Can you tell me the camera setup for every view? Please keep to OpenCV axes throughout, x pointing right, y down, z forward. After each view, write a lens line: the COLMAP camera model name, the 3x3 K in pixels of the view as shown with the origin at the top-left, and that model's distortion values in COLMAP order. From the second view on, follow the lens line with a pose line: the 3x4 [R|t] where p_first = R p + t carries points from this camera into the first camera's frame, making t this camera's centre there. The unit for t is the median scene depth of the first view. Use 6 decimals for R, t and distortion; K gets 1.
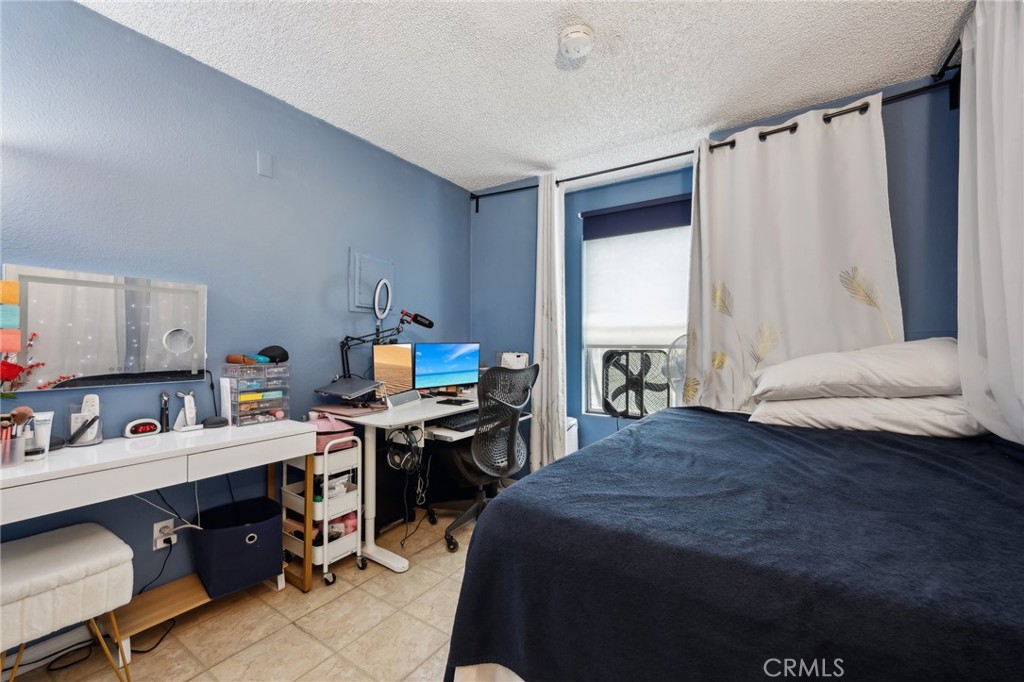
lens RADIAL K [[415.2, 0, 512.5], [0, 415.2, 344.6], [0, 0, 1]] dist [-0.000511, -0.000025]
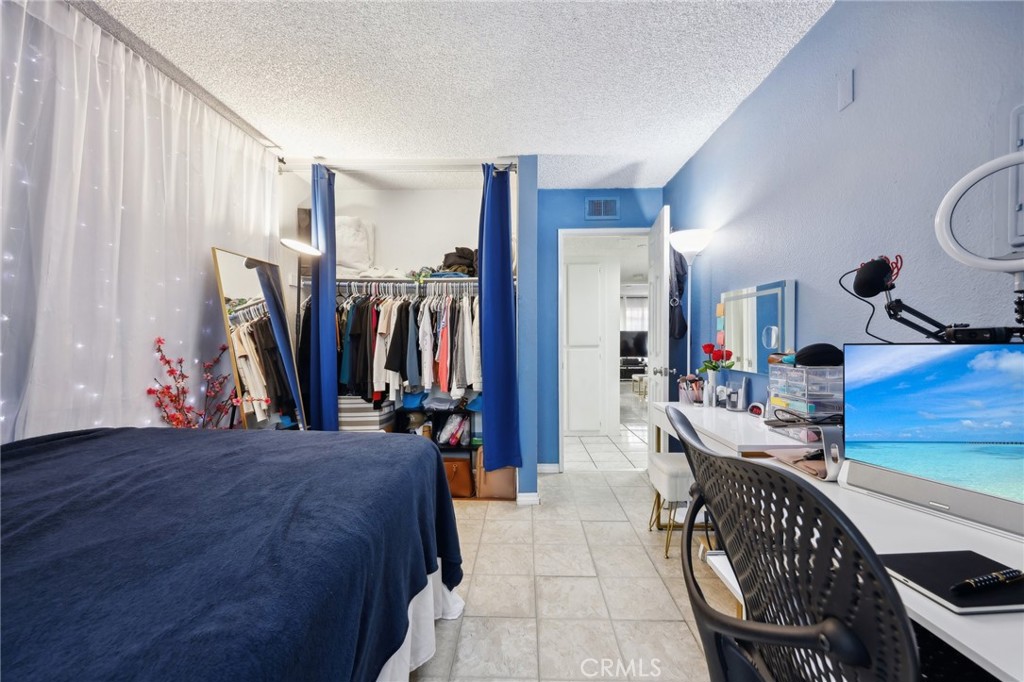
lens RADIAL K [[415.2, 0, 512.4], [0, 415.2, 344.0], [0, 0, 1]] dist [-0.000511, -0.000025]
pose [[-0.845794, -0.000073, -0.533509, 0.355561], [0.003221, 0.999981, -0.005243, 0.014868], [0.533499, -0.006153, -0.845778, 1.674881]]
